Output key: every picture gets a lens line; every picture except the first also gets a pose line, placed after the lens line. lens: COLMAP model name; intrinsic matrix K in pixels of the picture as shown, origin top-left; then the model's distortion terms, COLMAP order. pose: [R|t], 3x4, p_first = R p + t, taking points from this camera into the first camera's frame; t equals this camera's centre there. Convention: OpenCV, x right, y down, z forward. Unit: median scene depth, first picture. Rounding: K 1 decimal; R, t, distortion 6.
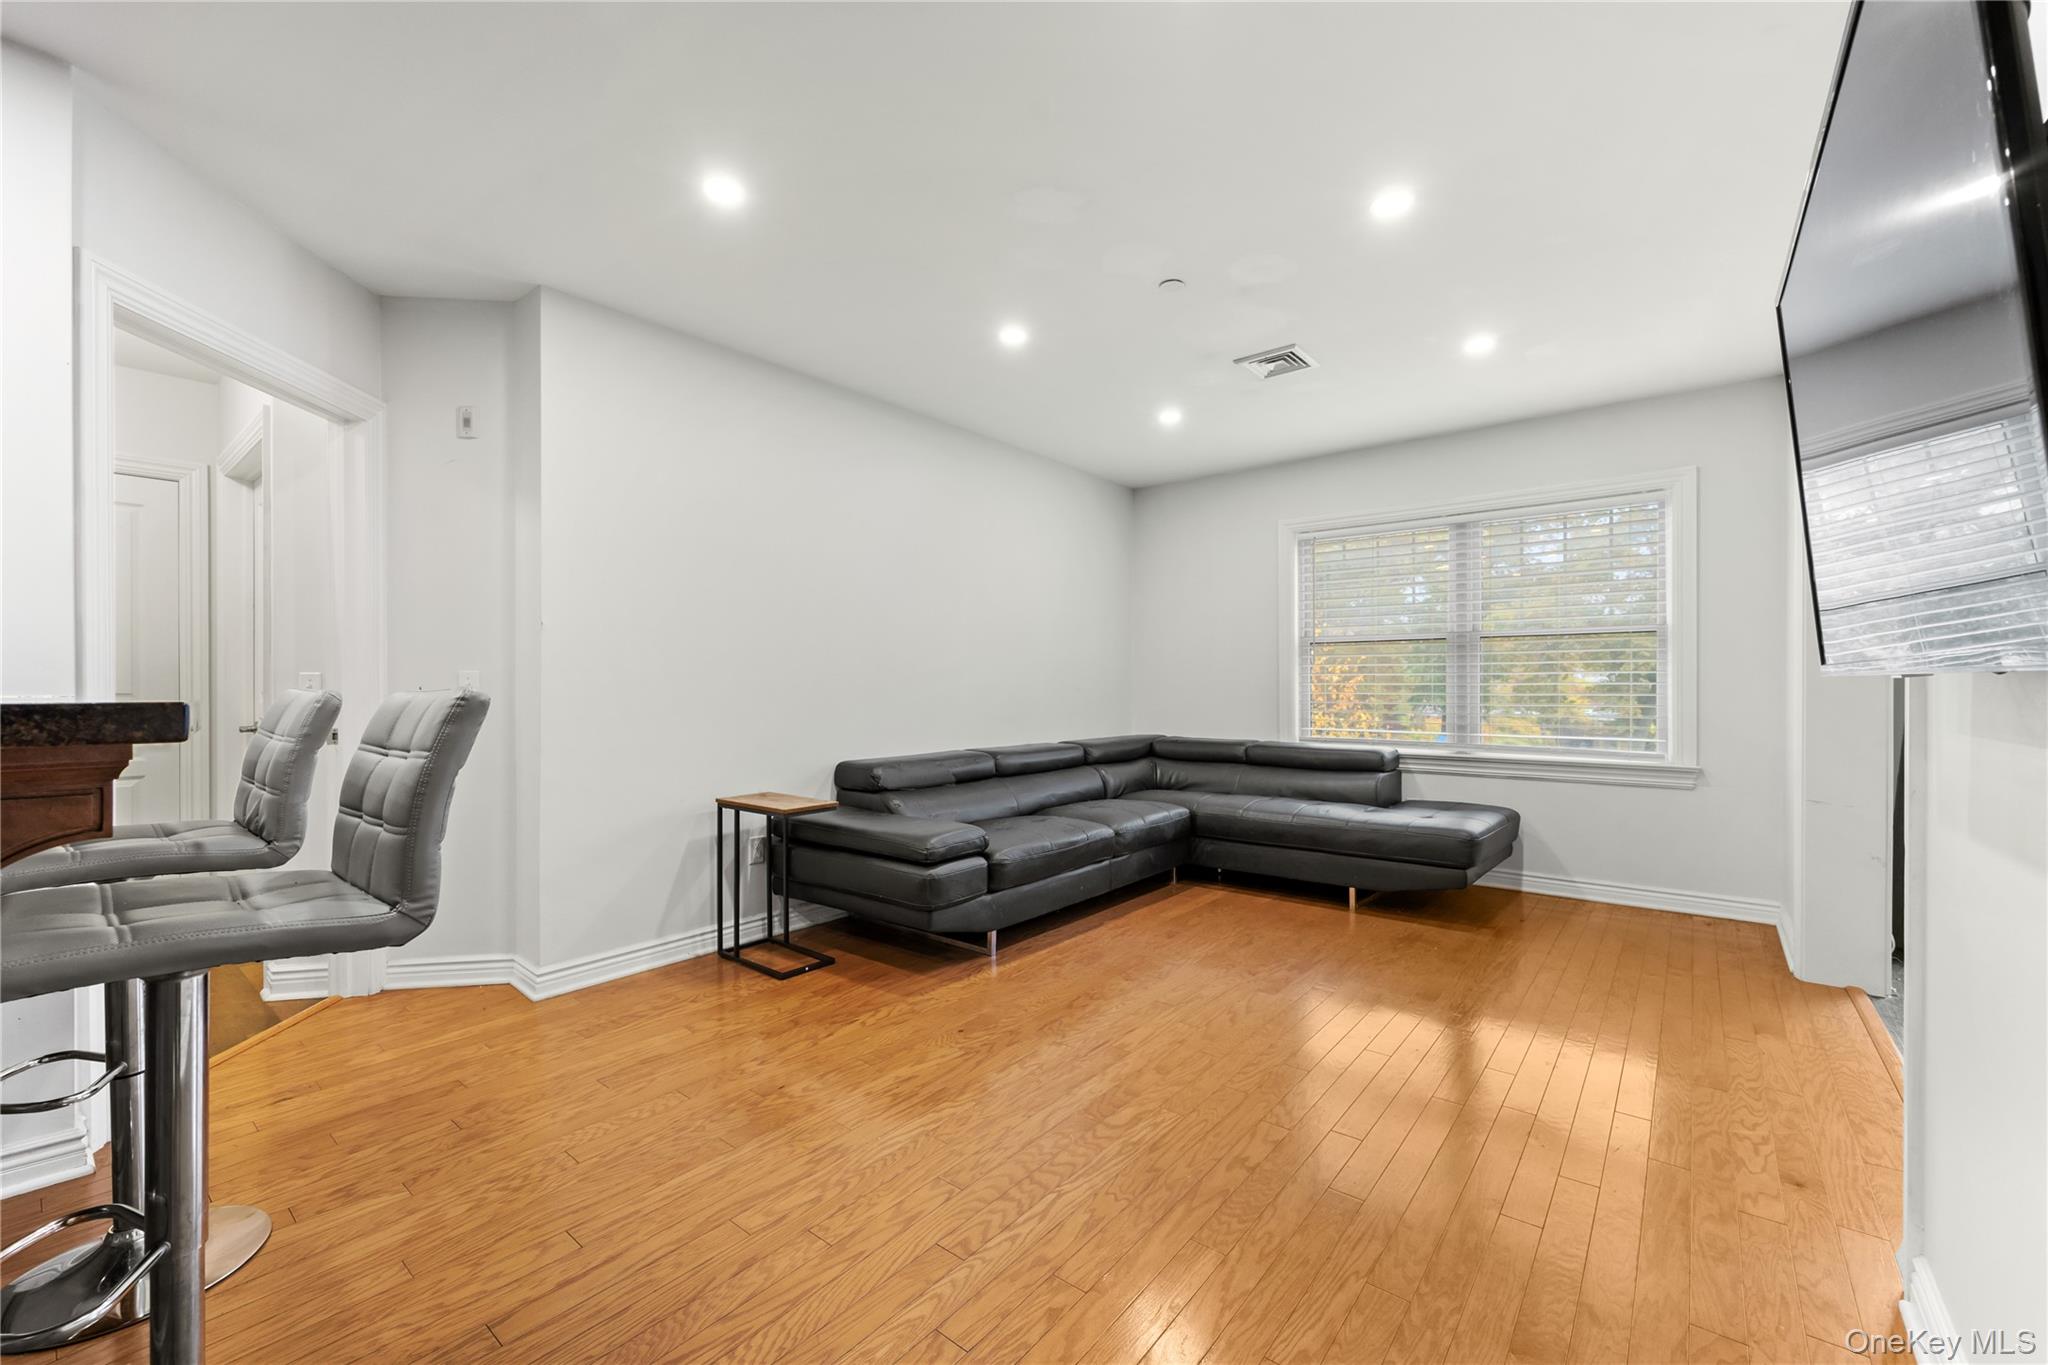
lens RADIAL K [[831.1, 0, 1026.2], [0, 831.1, 685.8], [0, 0, 1]] dist [-0.001069, 0.000862]
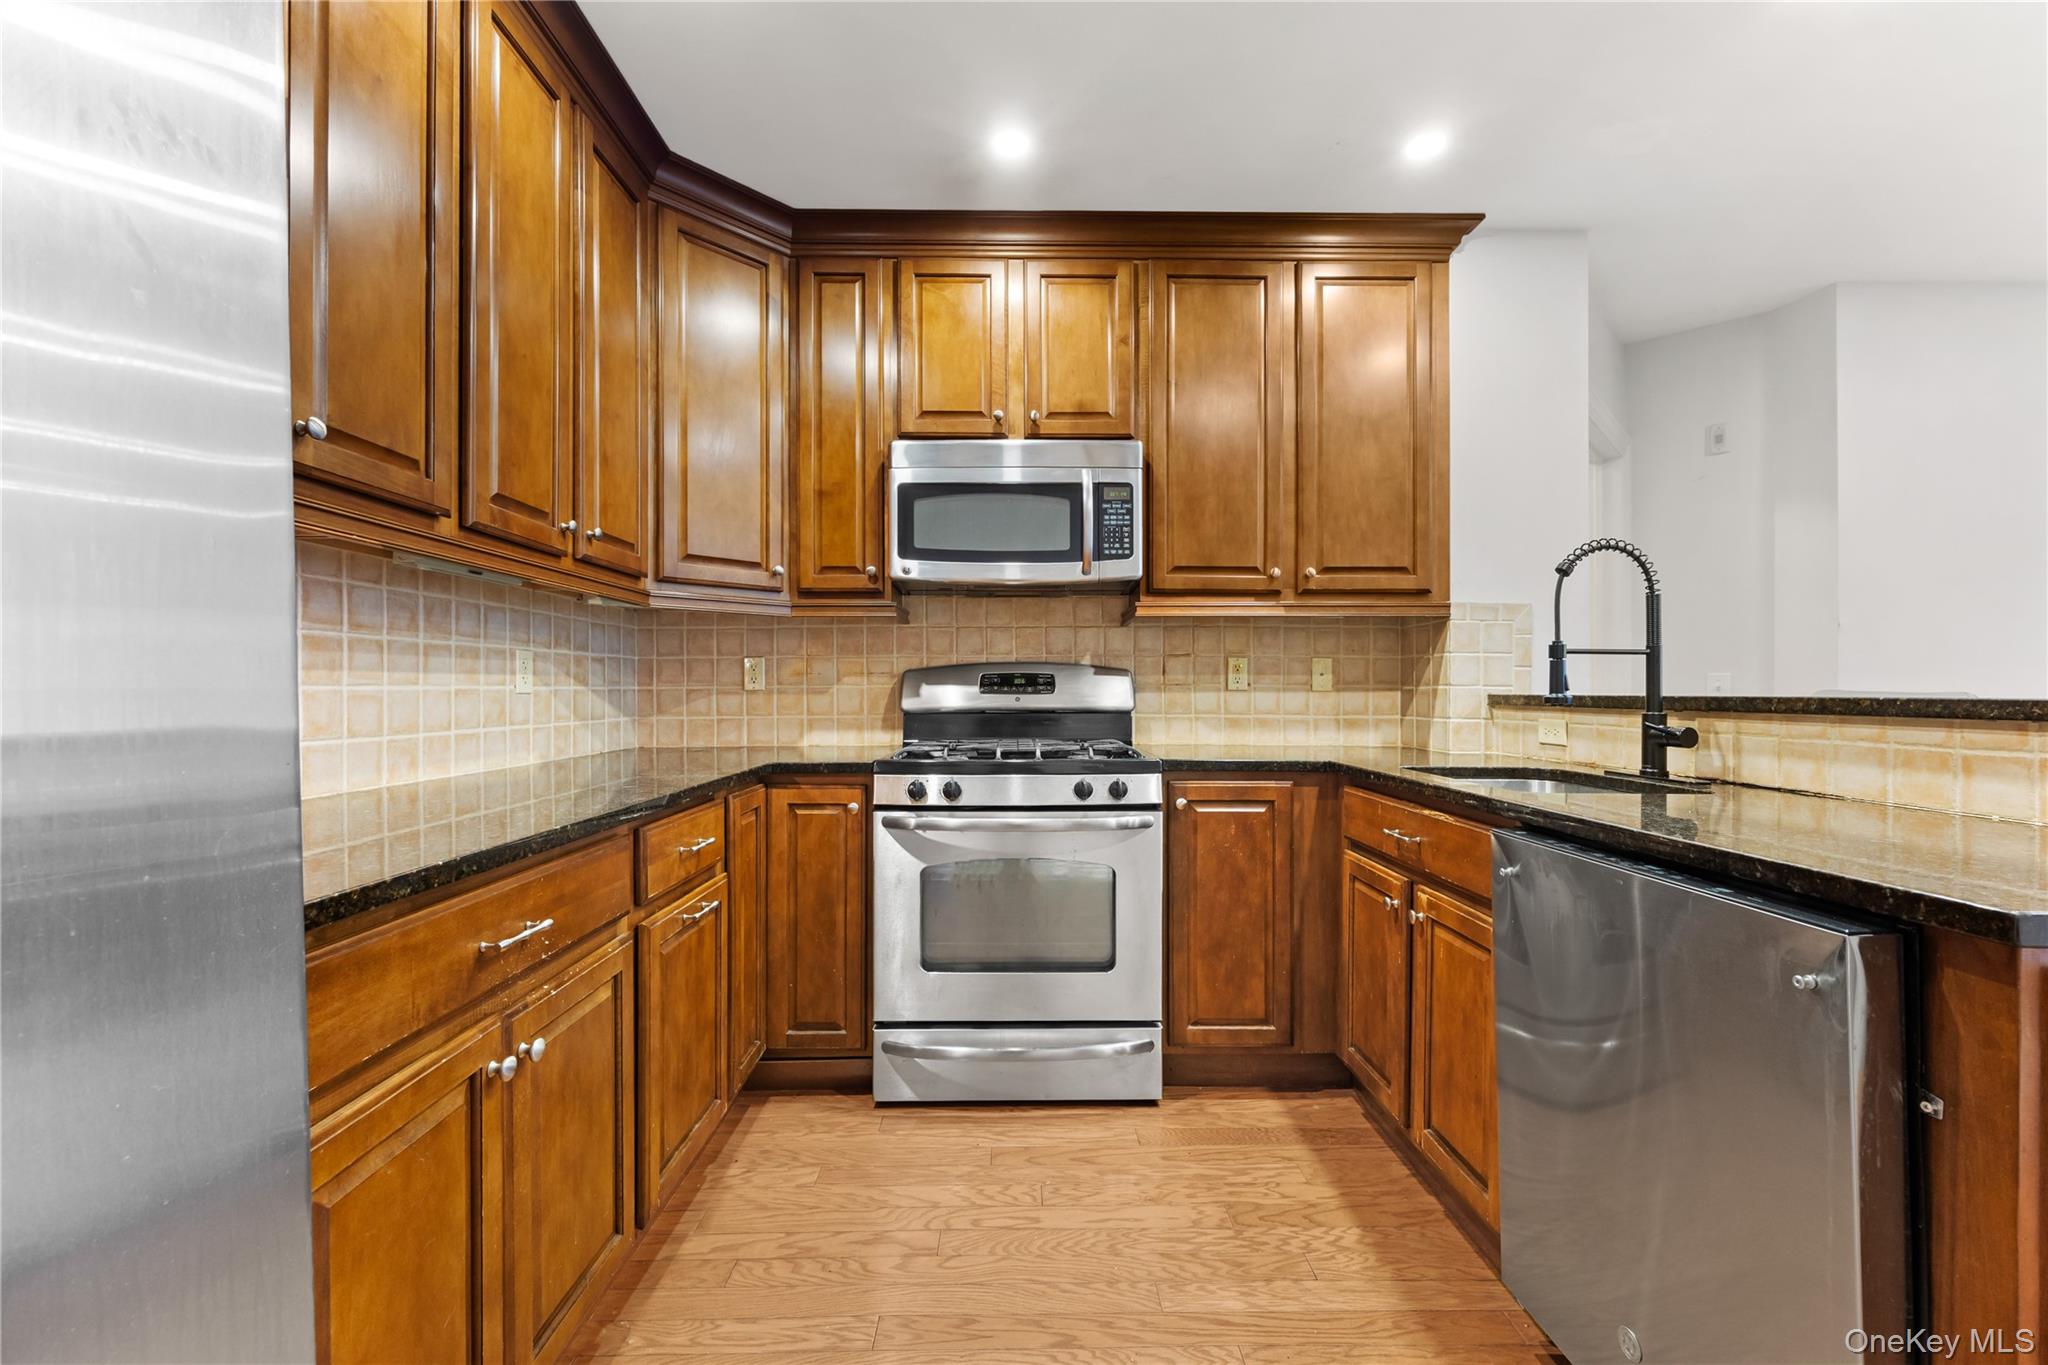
lens RADIAL K [[831.1, 0, 1035.9], [0, 831.1, 687.9], [0, 0, 1]] dist [-0.001069, 0.000862]
pose [[0.645523, 0.000275, -0.763741, -0.329794], [-0.000224, 1.000000, 0.000171, -0.000790], [0.763741, 0.000061, 0.645523, -0.273201]]
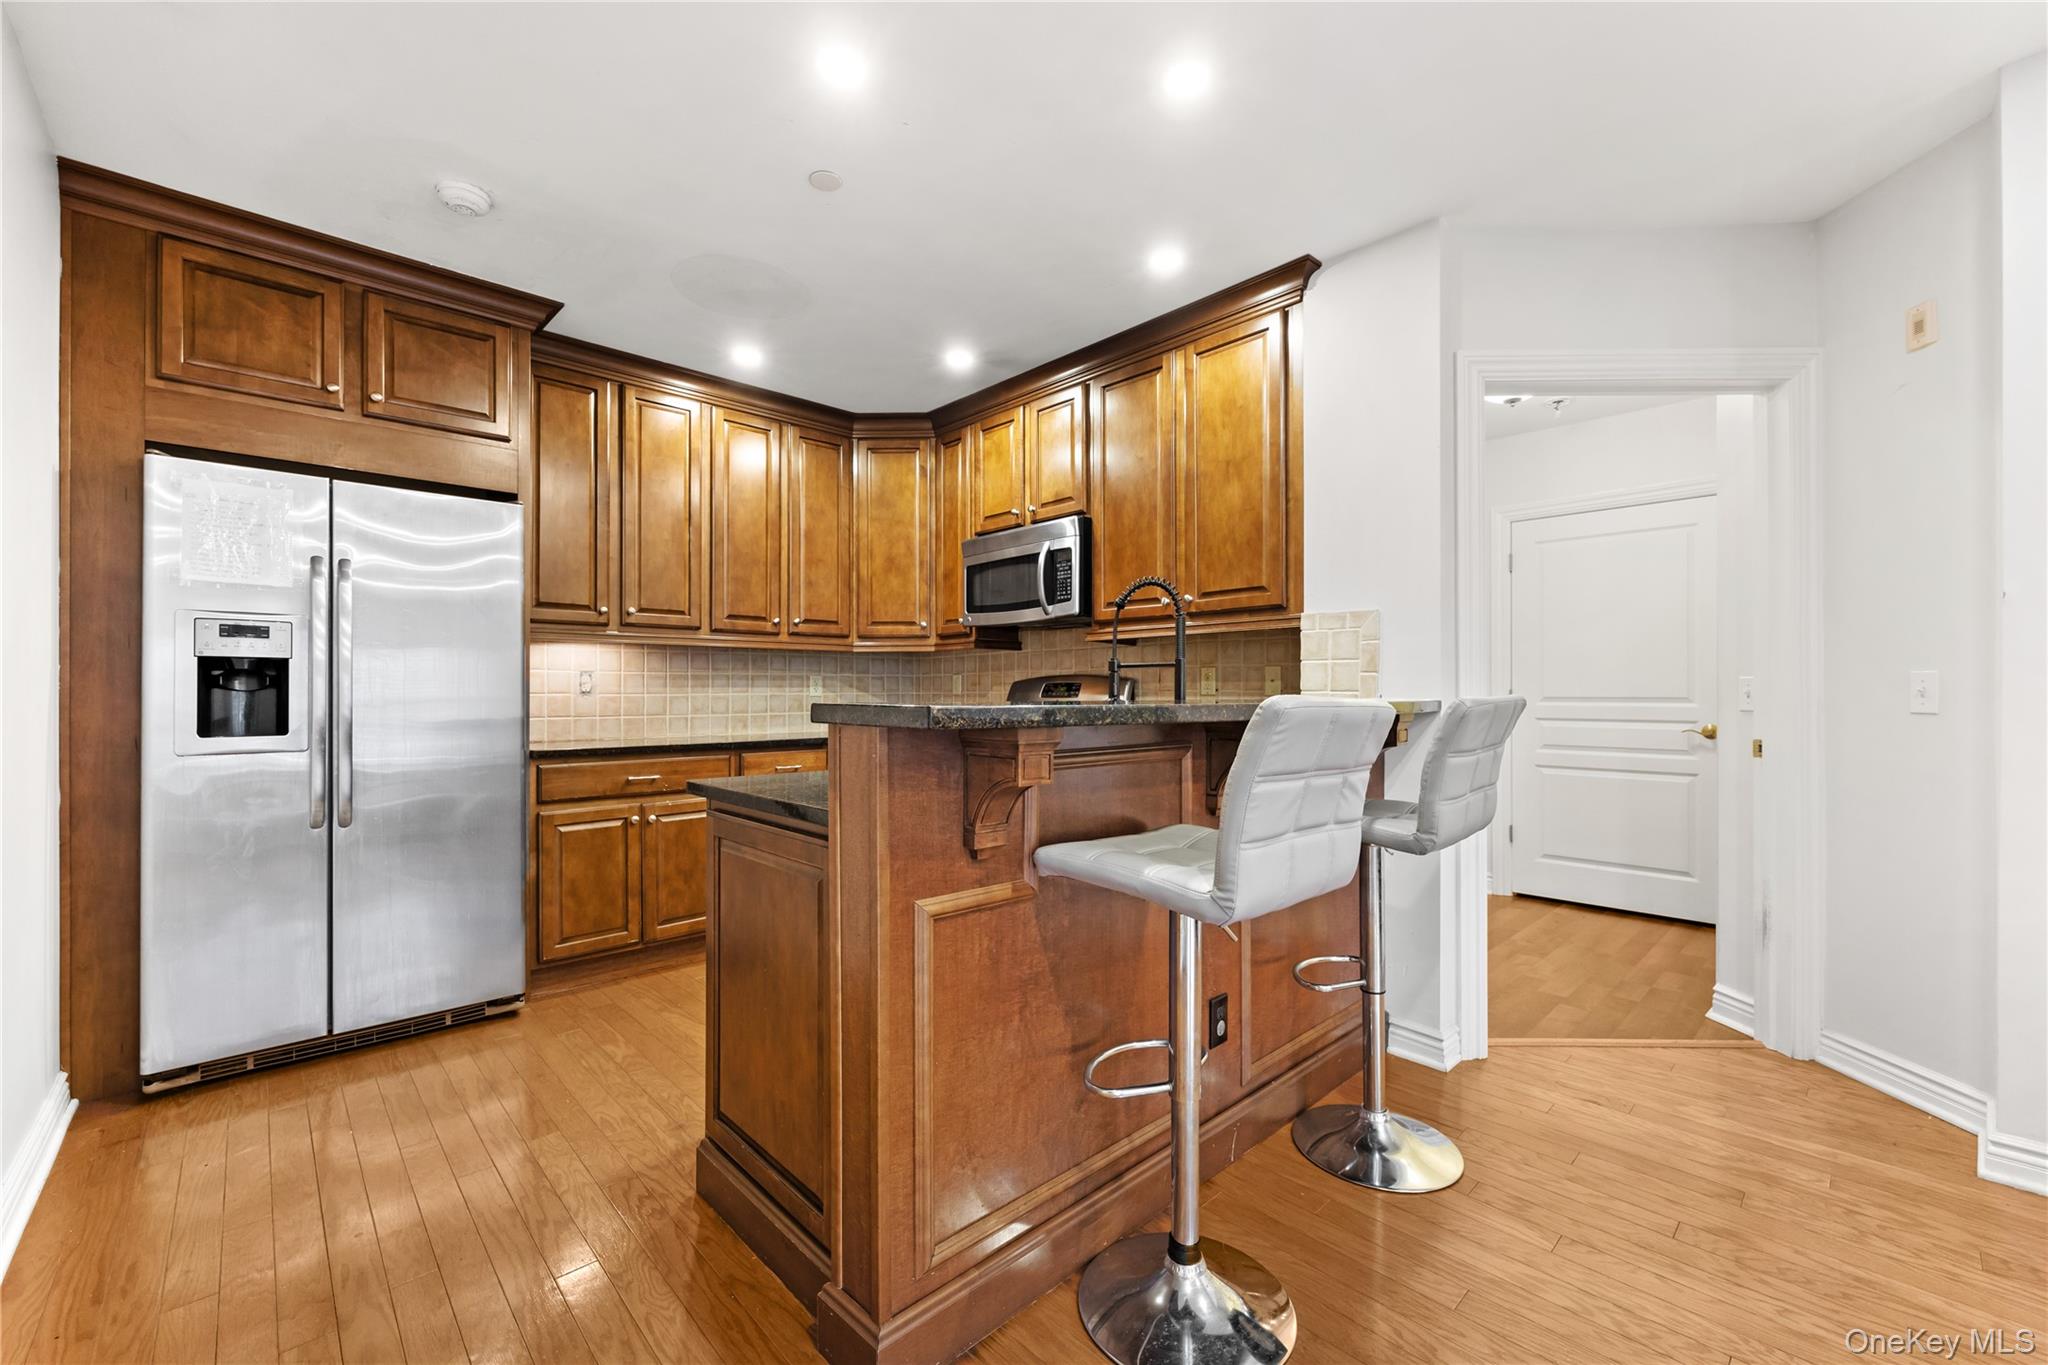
lens RADIAL K [[831.1, 0, 1027.3], [0, 831.1, 689.2], [0, 0, 1]] dist [-0.001069, 0.000862]
pose [[-0.130112, -0.003923, -0.991492, 0.110382], [0.003214, 0.999985, -0.004379, -0.001242], [0.991494, -0.003757, -0.130097, 0.250139]]
